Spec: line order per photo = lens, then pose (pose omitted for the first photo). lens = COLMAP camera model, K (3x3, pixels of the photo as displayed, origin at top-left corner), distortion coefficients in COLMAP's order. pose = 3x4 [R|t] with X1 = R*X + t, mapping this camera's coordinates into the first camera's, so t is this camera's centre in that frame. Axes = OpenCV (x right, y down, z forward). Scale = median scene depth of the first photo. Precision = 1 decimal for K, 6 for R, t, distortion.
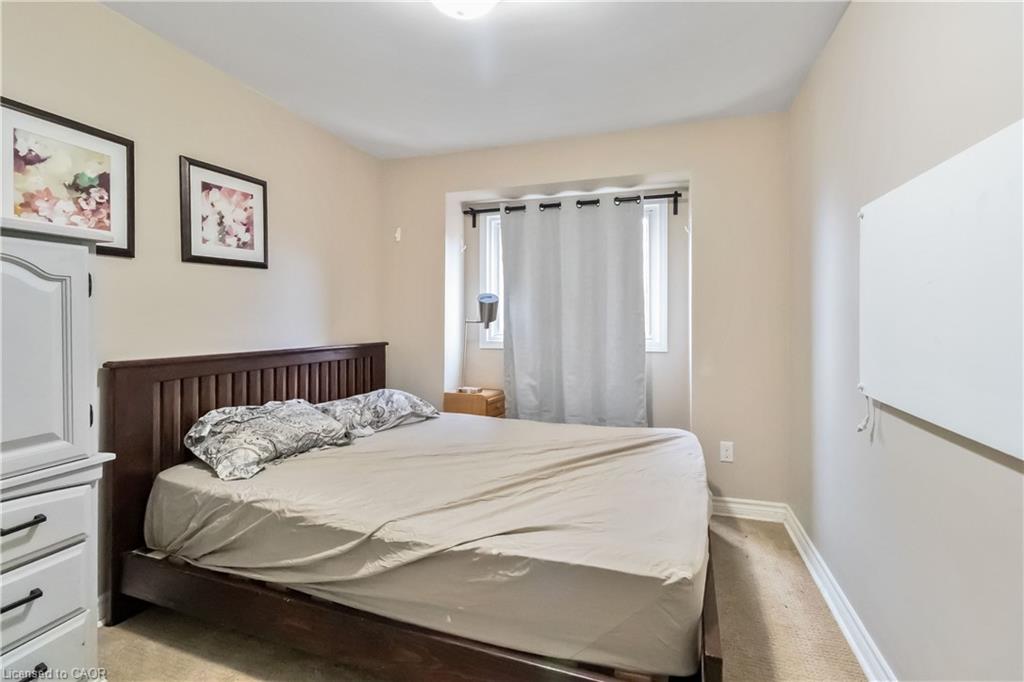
lens RADIAL K [[482.9, 0, 512.8], [0, 482.9, 321.3], [0, 0, 1]] dist [0.002721, 0.000662]
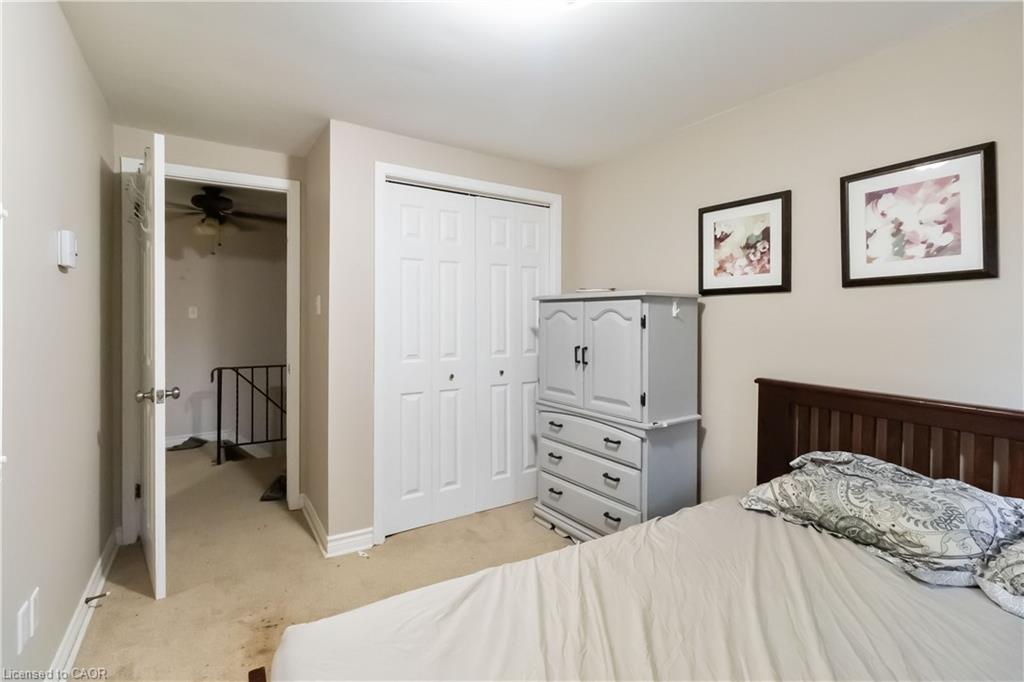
lens RADIAL K [[482.9, 0, 512.8], [0, 482.9, 321.3], [0, 0, 1]] dist [0.002721, 0.000662]
pose [[-0.641434, -0.001604, -0.767177, 0.489749], [-0.019281, 0.999716, 0.014031, -0.061288], [0.766936, 0.023792, -0.641282, 1.175956]]
